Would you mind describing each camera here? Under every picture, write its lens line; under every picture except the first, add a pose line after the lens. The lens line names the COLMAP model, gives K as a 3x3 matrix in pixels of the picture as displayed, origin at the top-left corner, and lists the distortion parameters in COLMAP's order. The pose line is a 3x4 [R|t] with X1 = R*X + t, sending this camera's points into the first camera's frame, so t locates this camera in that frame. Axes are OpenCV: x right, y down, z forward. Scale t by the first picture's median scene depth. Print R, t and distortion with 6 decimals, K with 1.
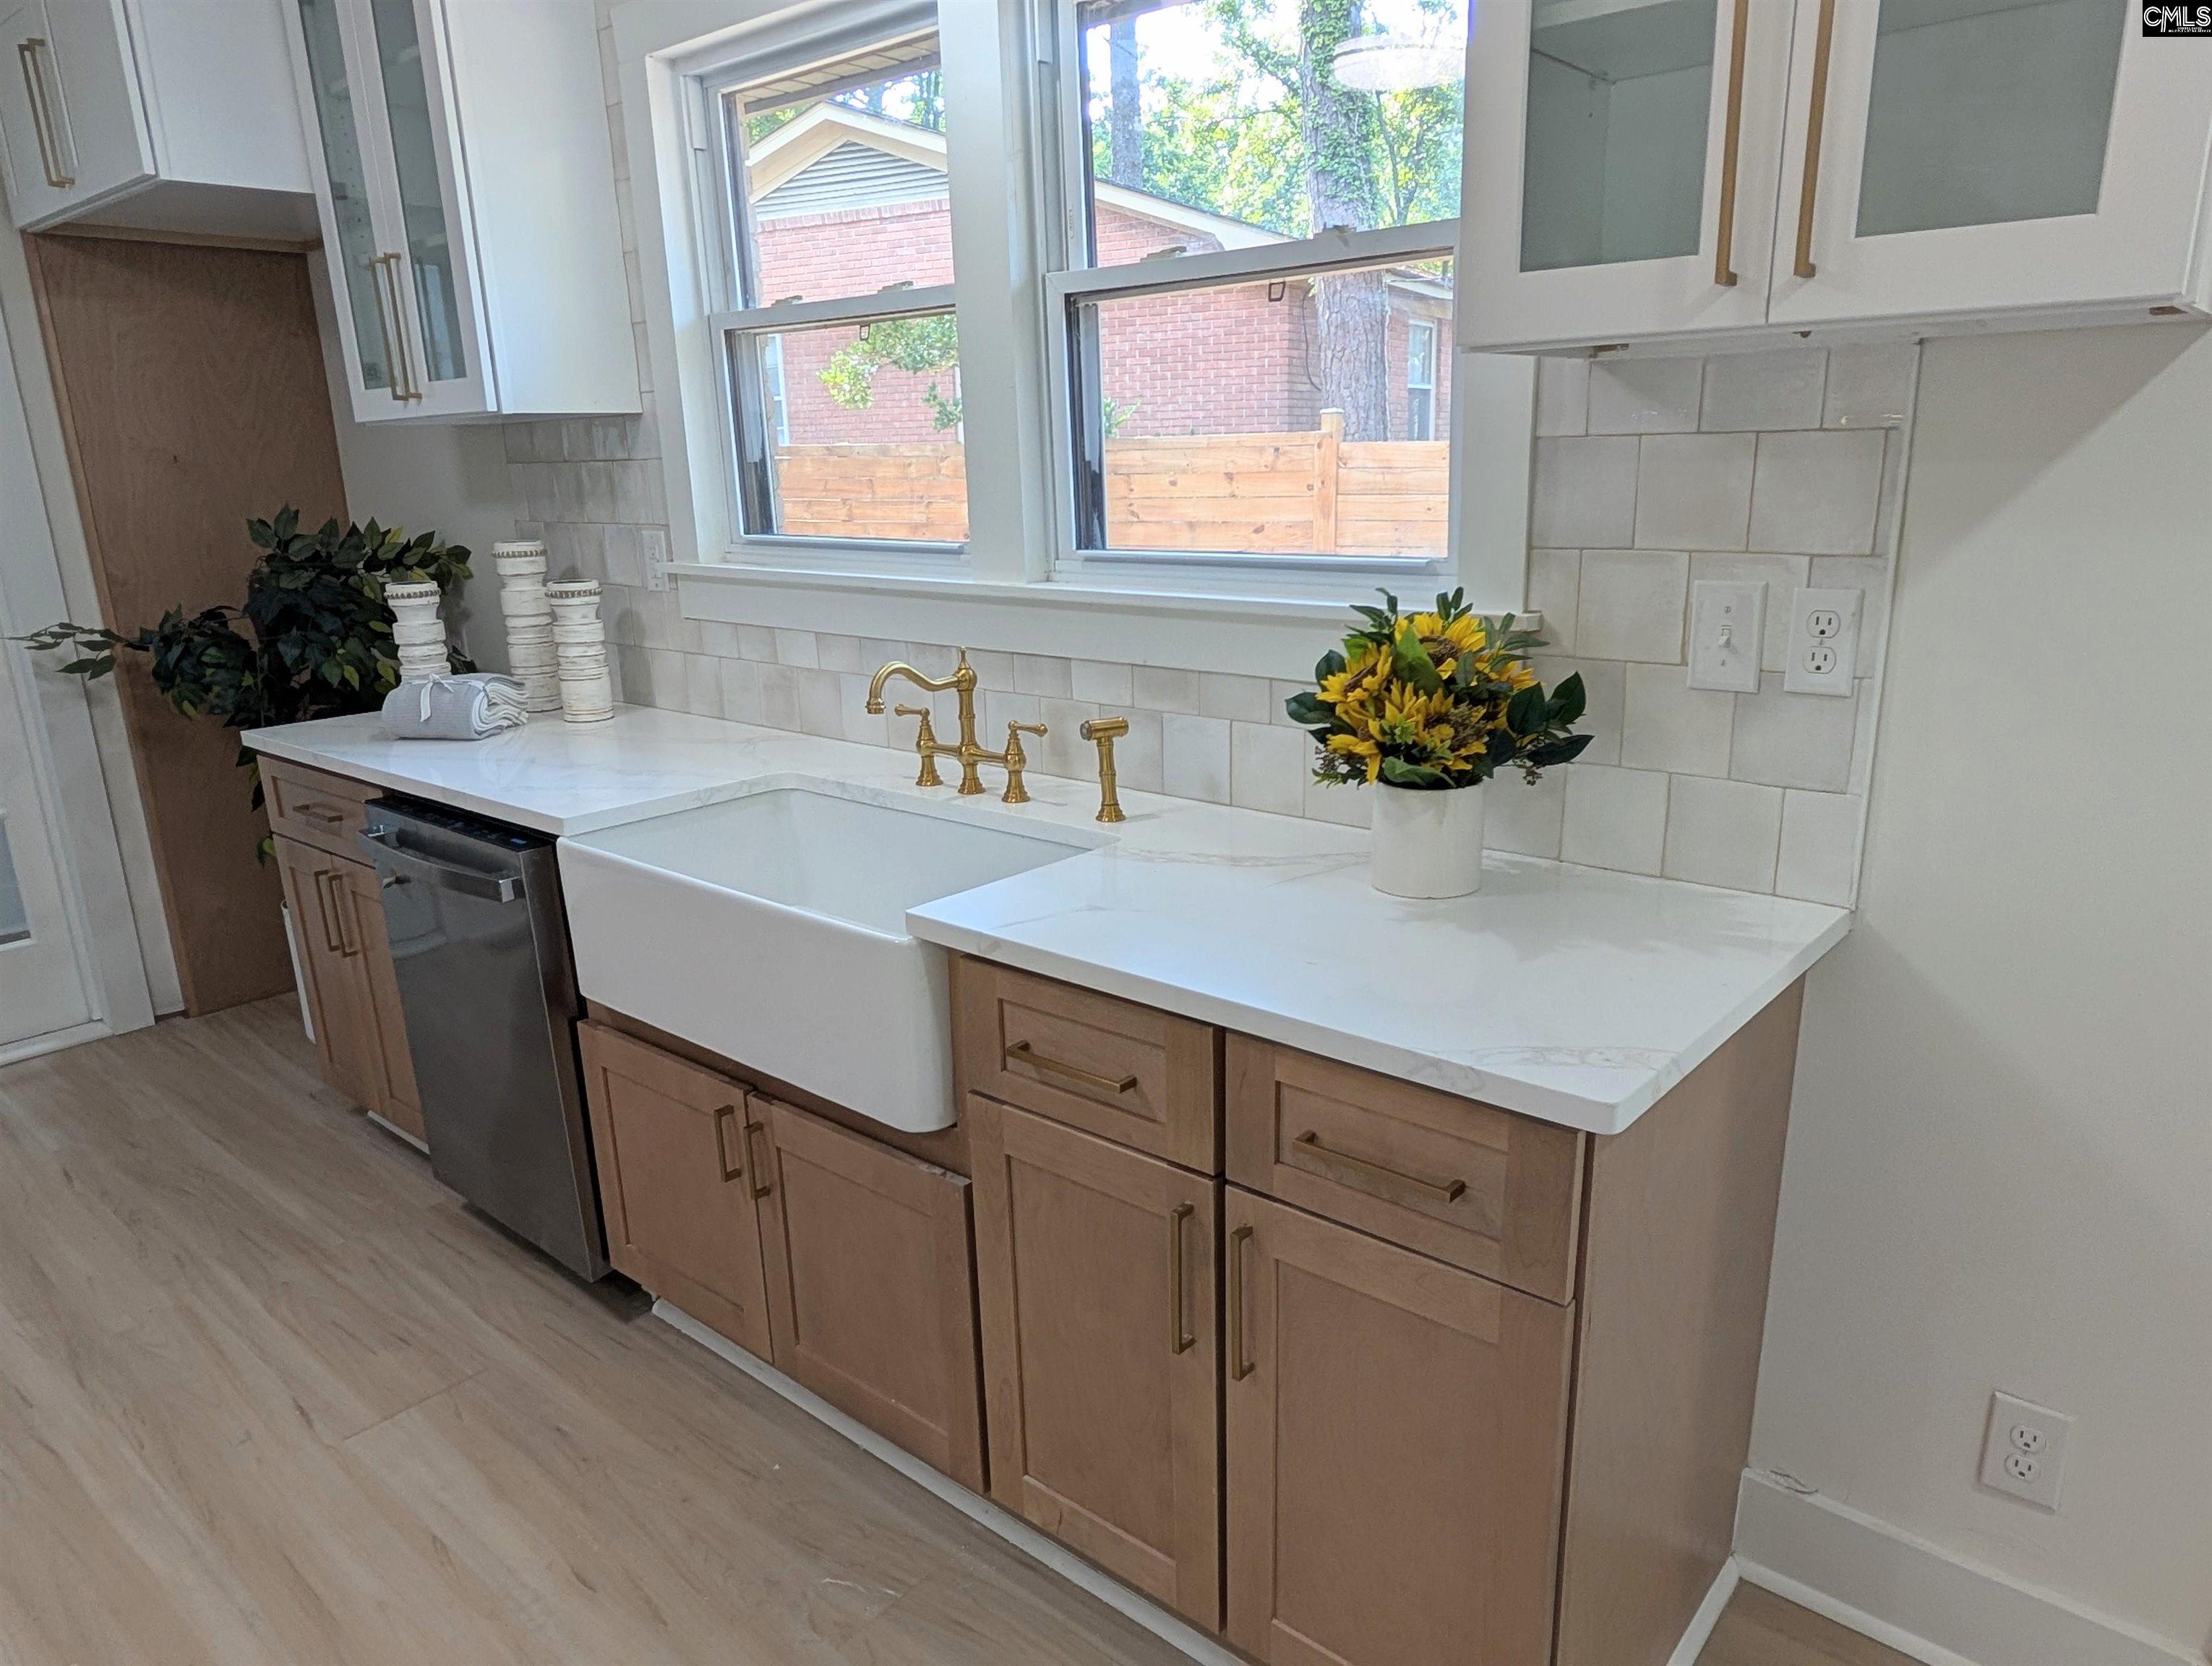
lens RADIAL K [[1447.7, 0, 1145.0], [0, 1447.7, 858.0], [0, 0, 1]] dist [-0.005970, -0.000559]
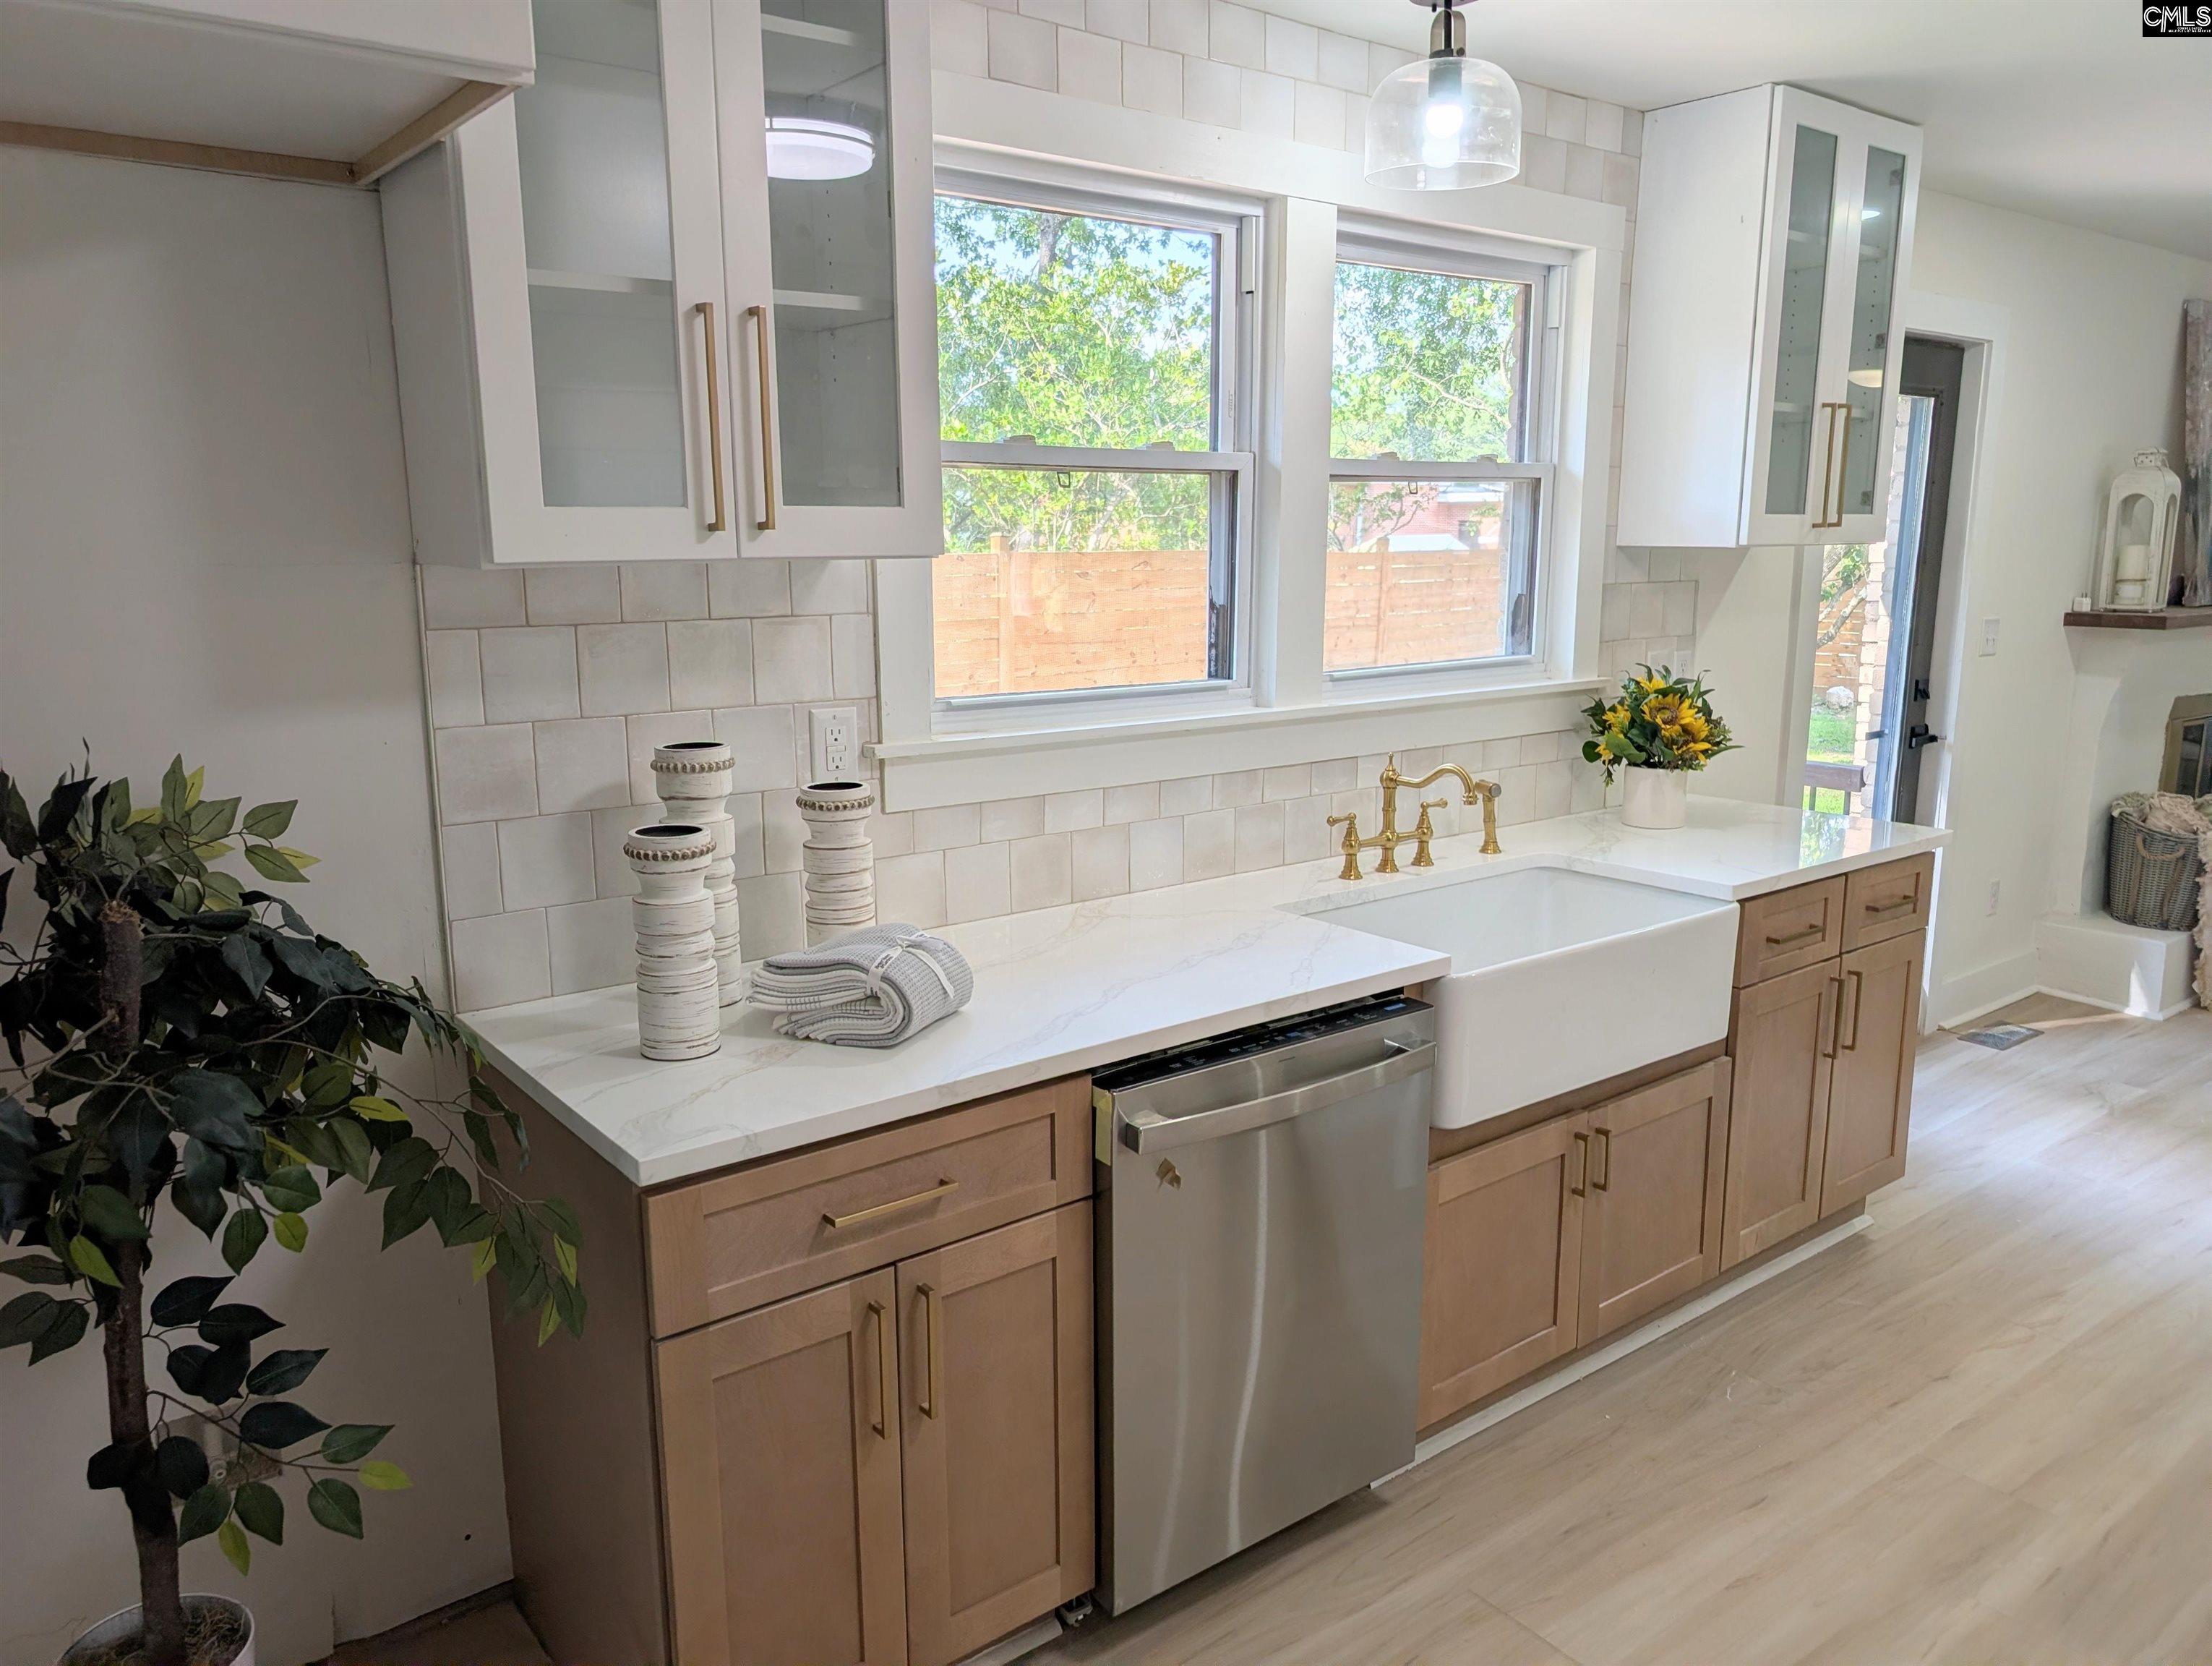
lens RADIAL K [[1591.1, 0, 1104.7], [0, 1591.1, 830.6], [0, 0, 1]] dist [0.009180, -0.004058]
pose [[0.211034, -0.159111, 0.964442, -1.432597], [0.264711, 0.959097, 0.100306, -0.271537], [-0.940953, 0.234130, 0.244521, 0.881673]]
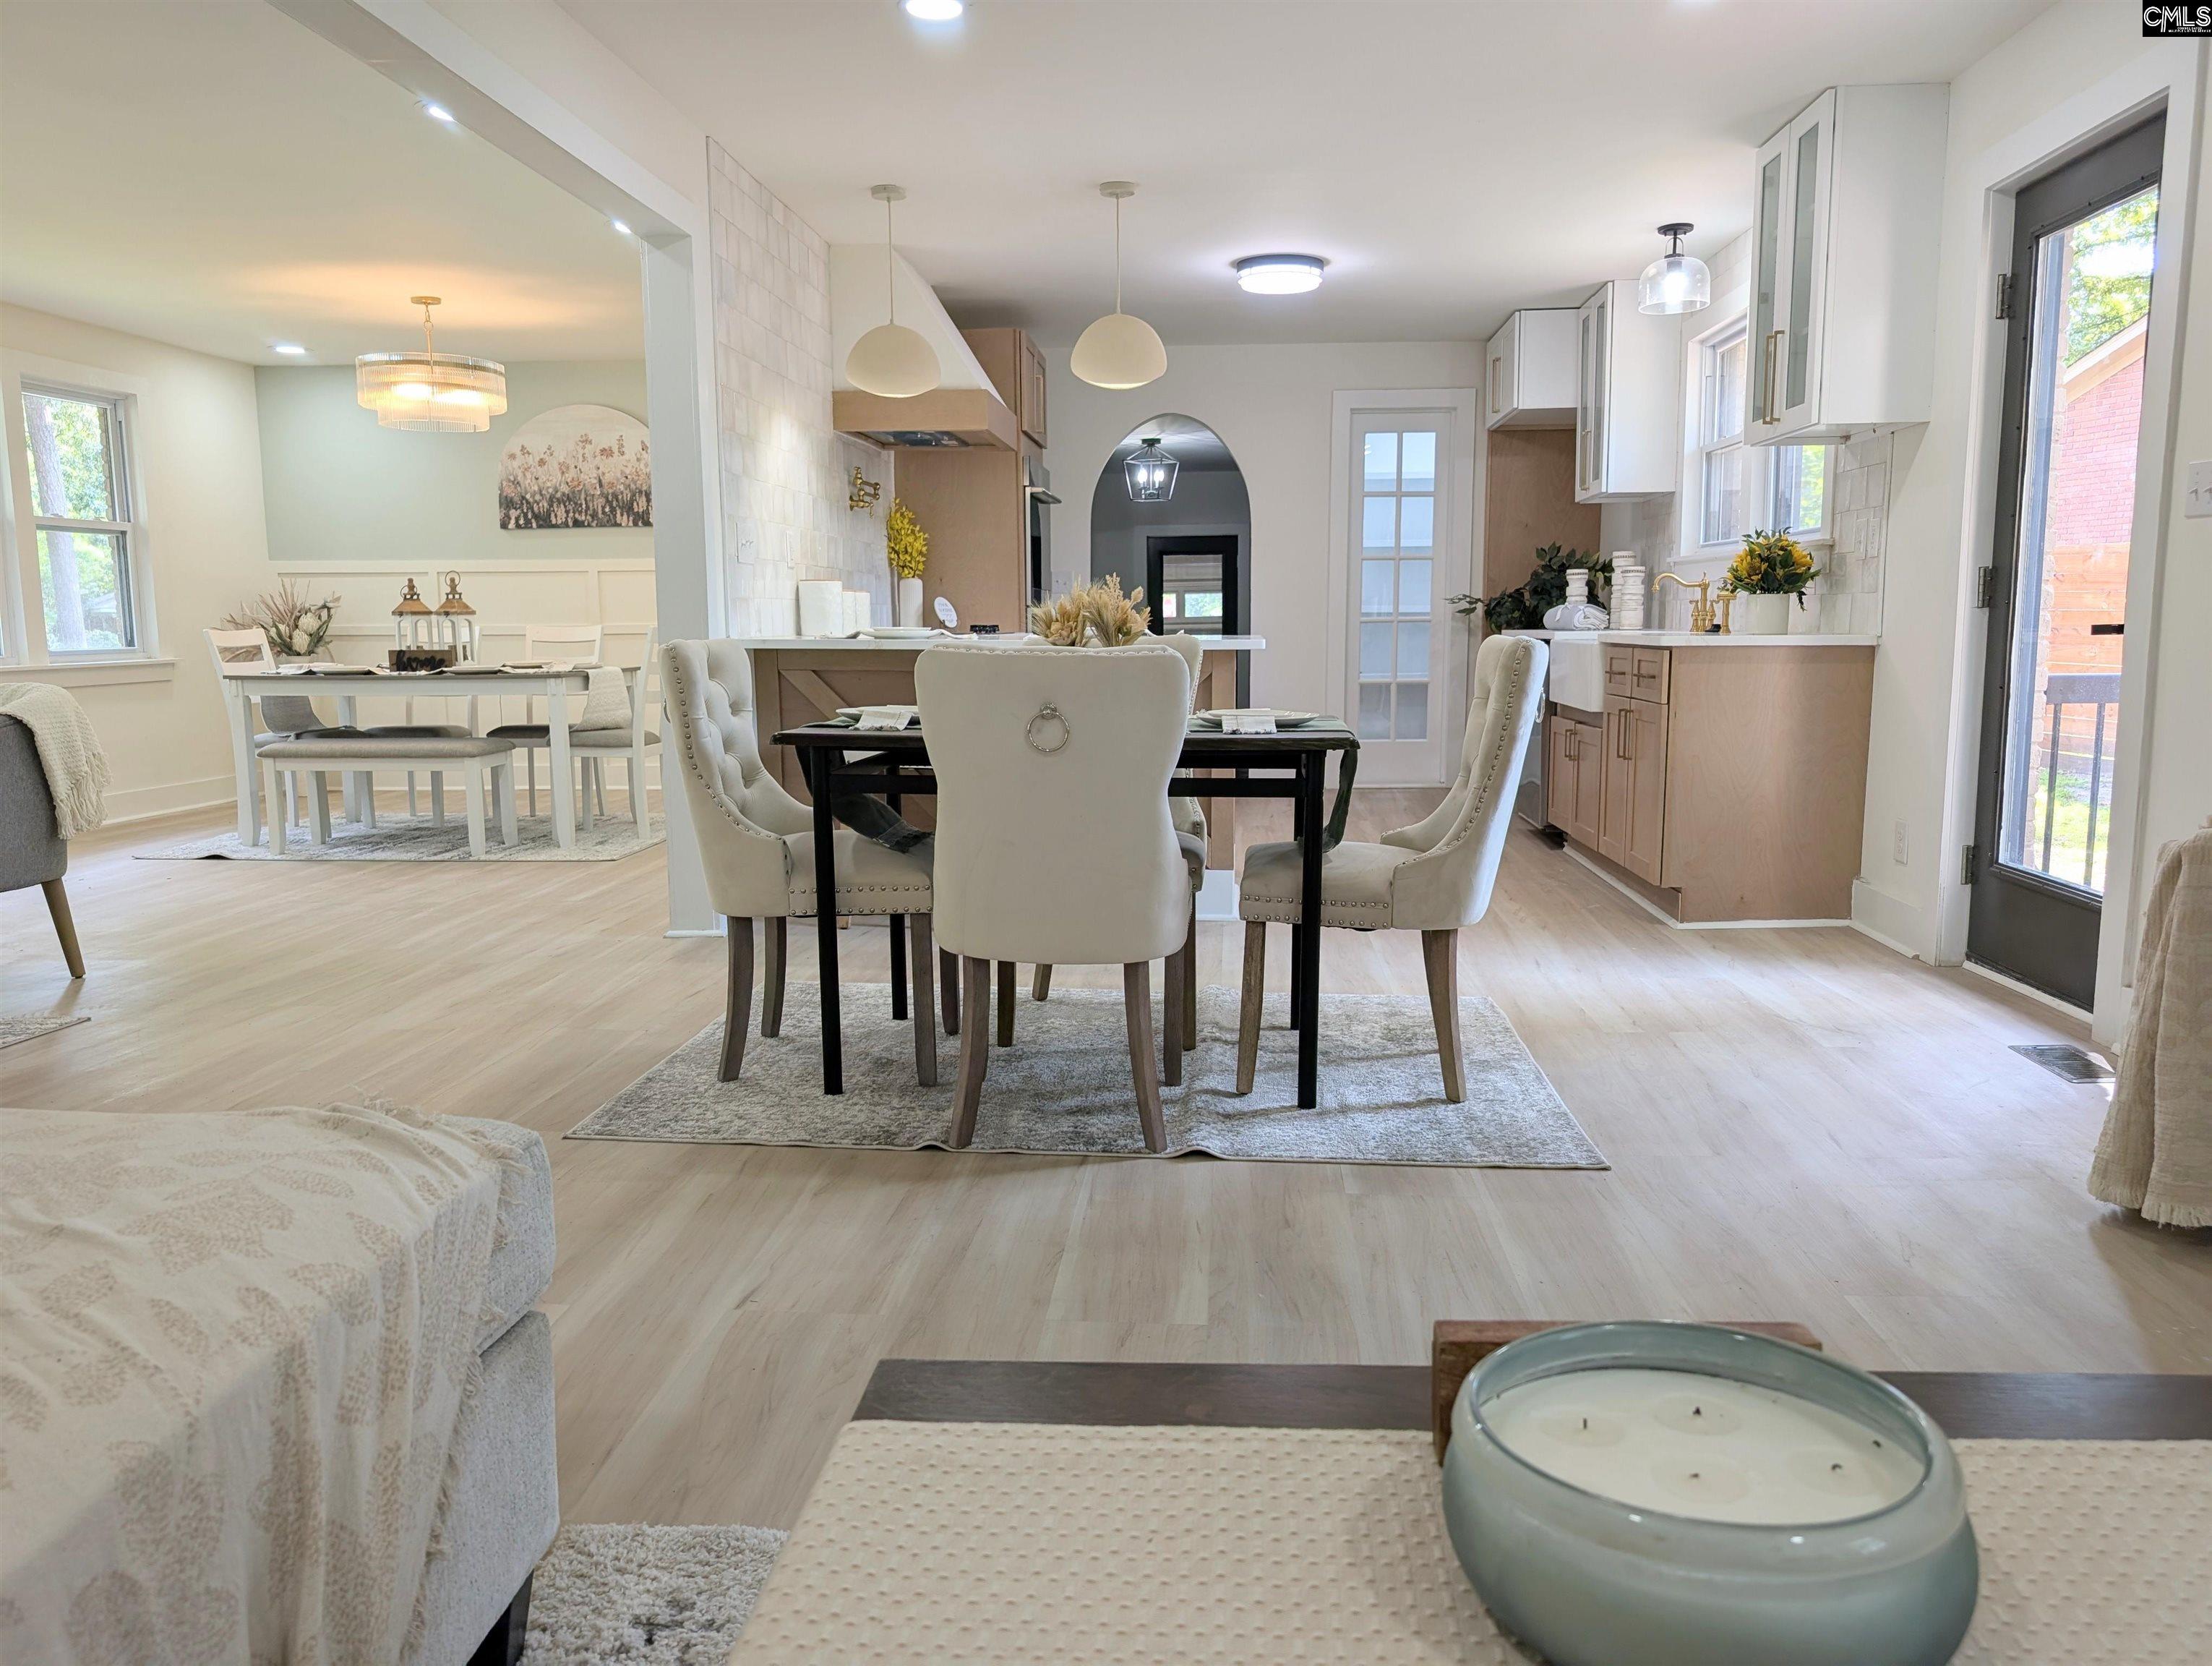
lens RADIAL K [[1591.1, 0, 1104.7], [0, 1591.1, 830.6], [0, 0, 1]] dist [0.009180, -0.004058]
pose [[0.579150, 0.125230, -0.805545, 1.458790], [-0.228360, 0.973492, -0.012841, 0.530206], [0.782584, 0.191391, 0.592395, -1.272824]]
